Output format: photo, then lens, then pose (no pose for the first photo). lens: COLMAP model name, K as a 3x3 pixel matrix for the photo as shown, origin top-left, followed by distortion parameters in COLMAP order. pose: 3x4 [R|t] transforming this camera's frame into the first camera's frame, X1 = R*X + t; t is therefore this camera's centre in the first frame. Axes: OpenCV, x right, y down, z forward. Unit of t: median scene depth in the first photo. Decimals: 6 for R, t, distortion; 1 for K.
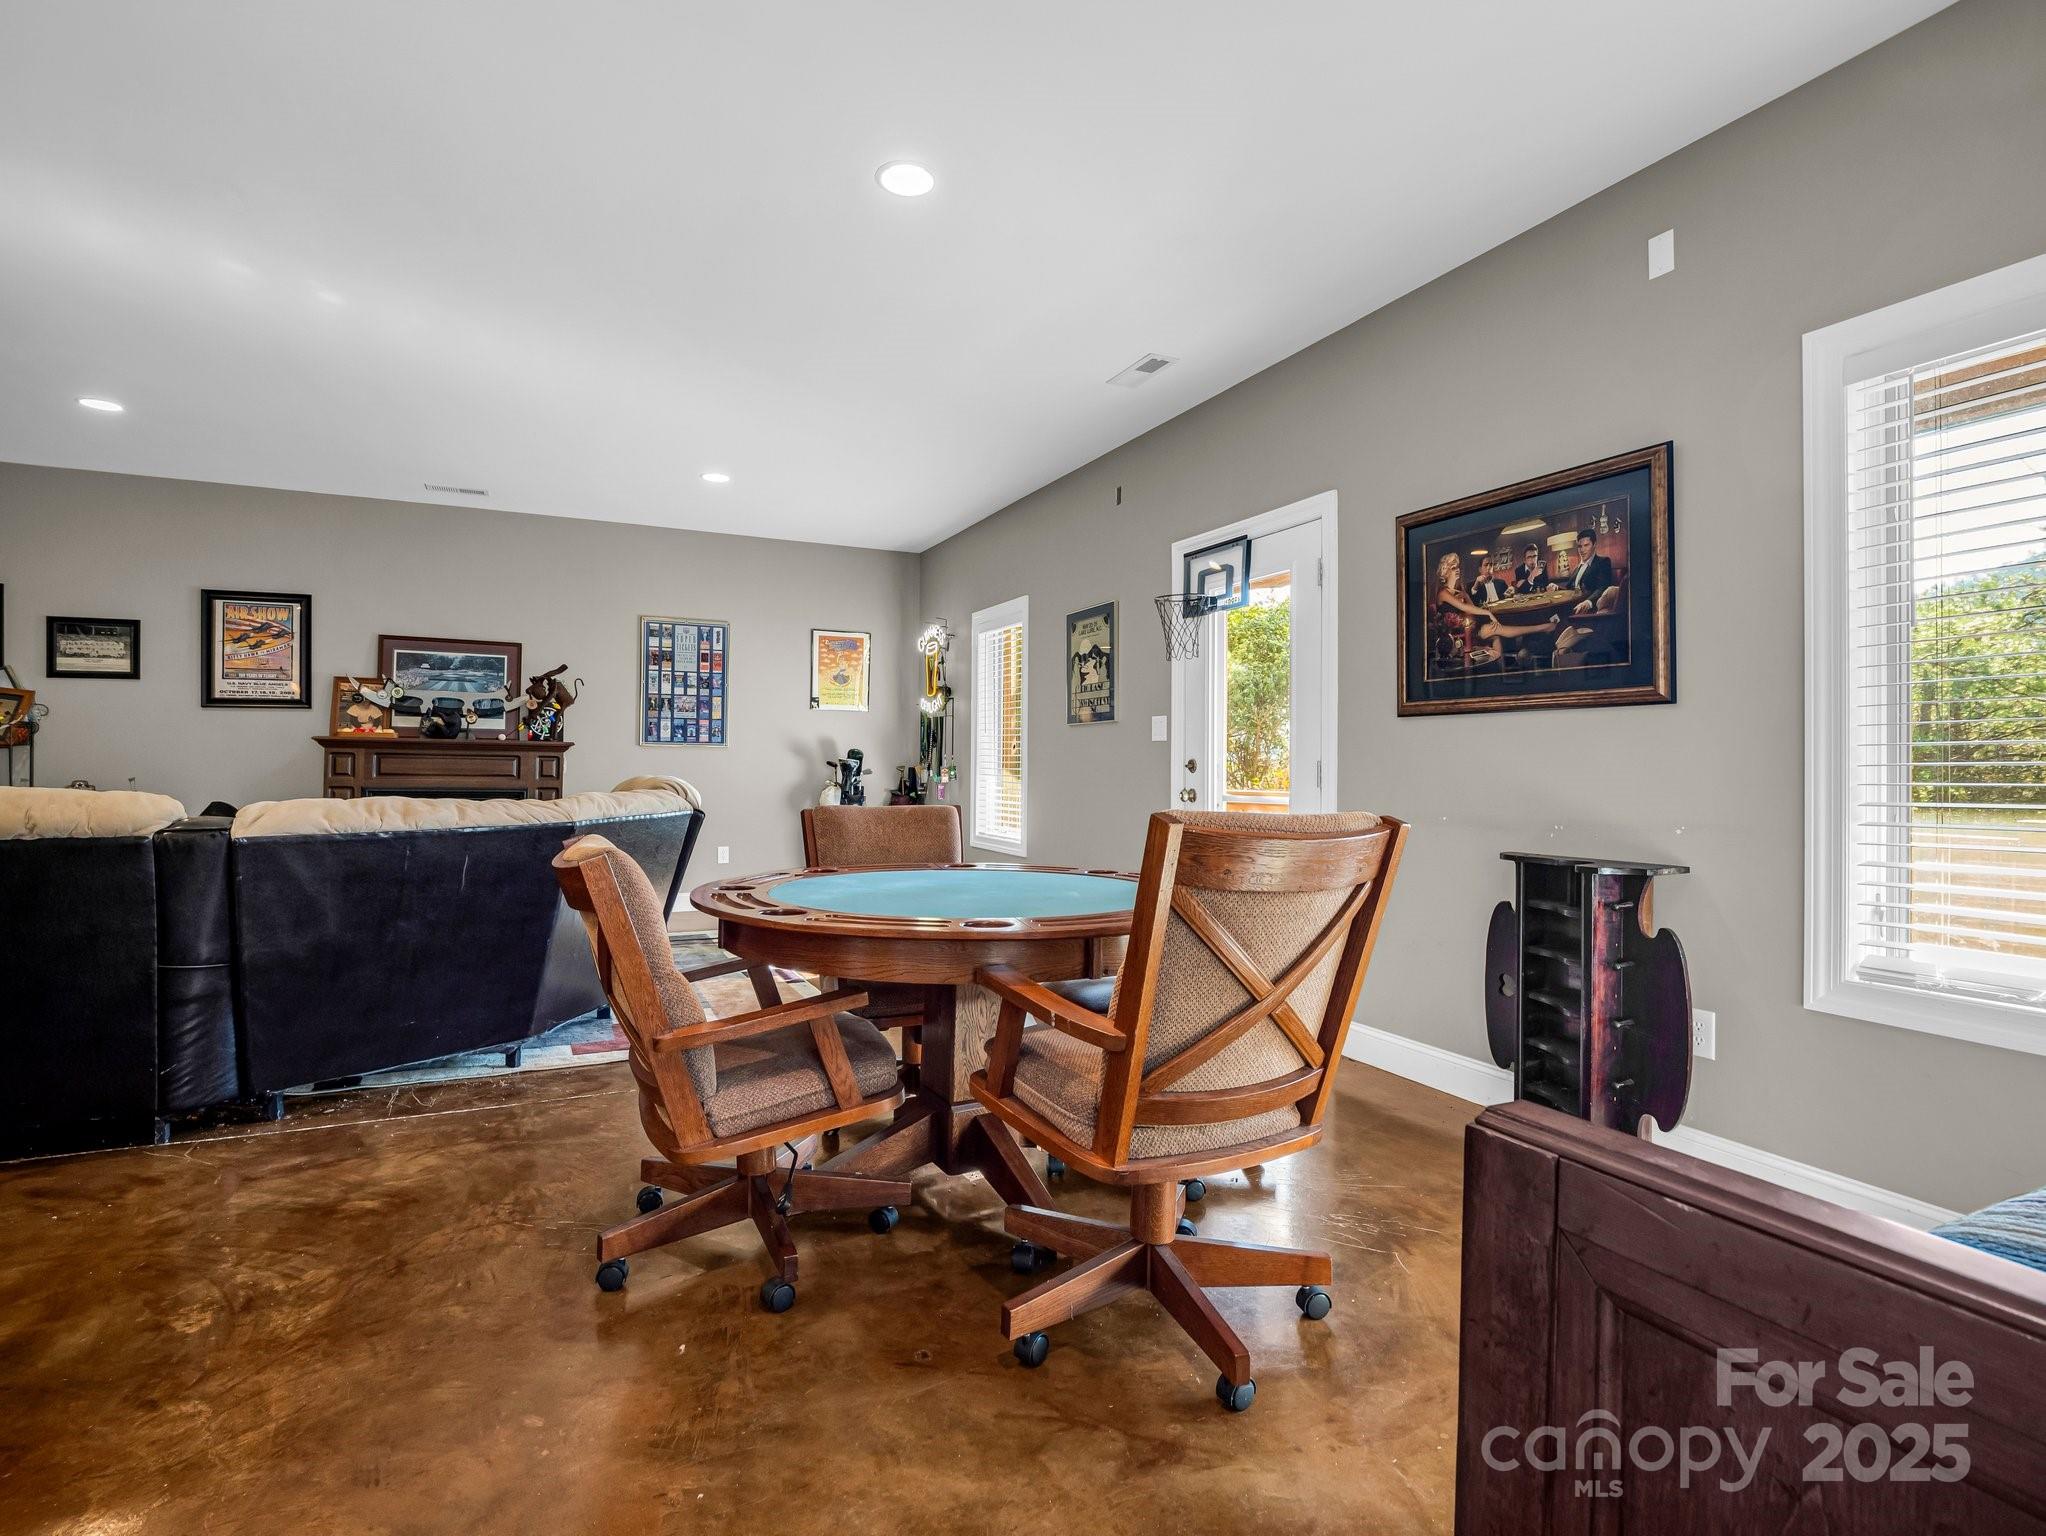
lens RADIAL K [[1034.0, 0, 1021.9], [0, 1034.0, 759.7], [0, 0, 1]] dist [-0.026282, -0.001545]
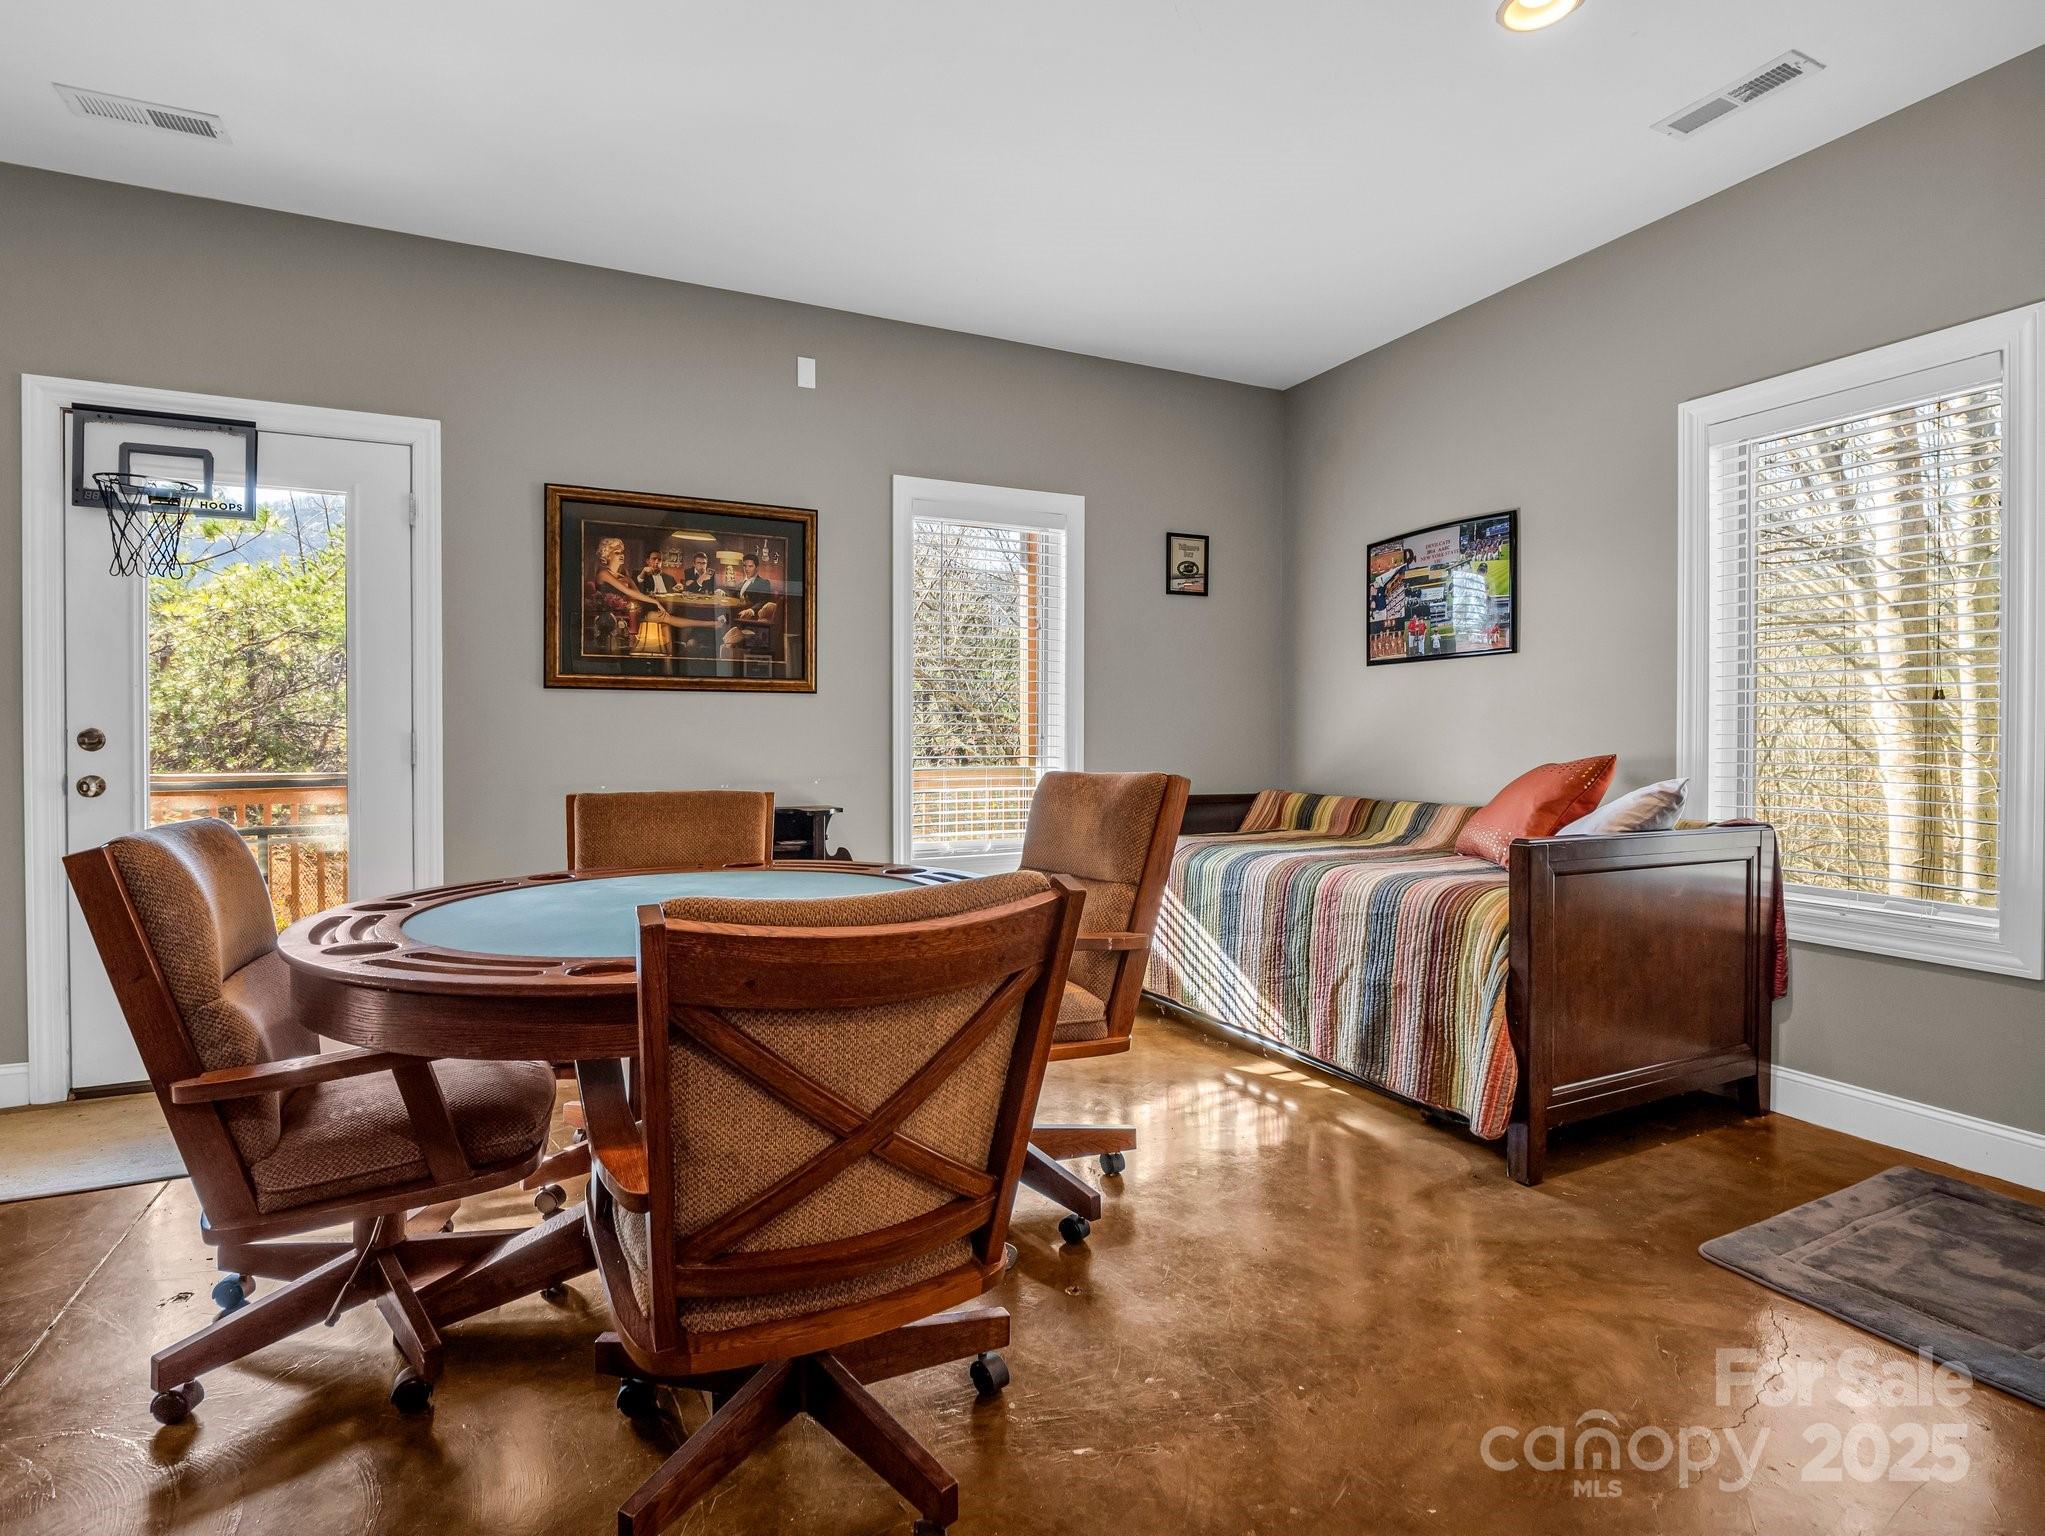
lens RADIAL K [[1033.5, 0, 1023.4], [0, 1033.5, 765.0], [0, 0, 1]] dist [-0.026282, -0.001545]
pose [[-0.033319, -0.027209, 0.999074, -0.700052], [-0.001229, 0.999630, 0.027183, 0.004591], [-0.999444, -0.000322, -0.033340, 0.642517]]
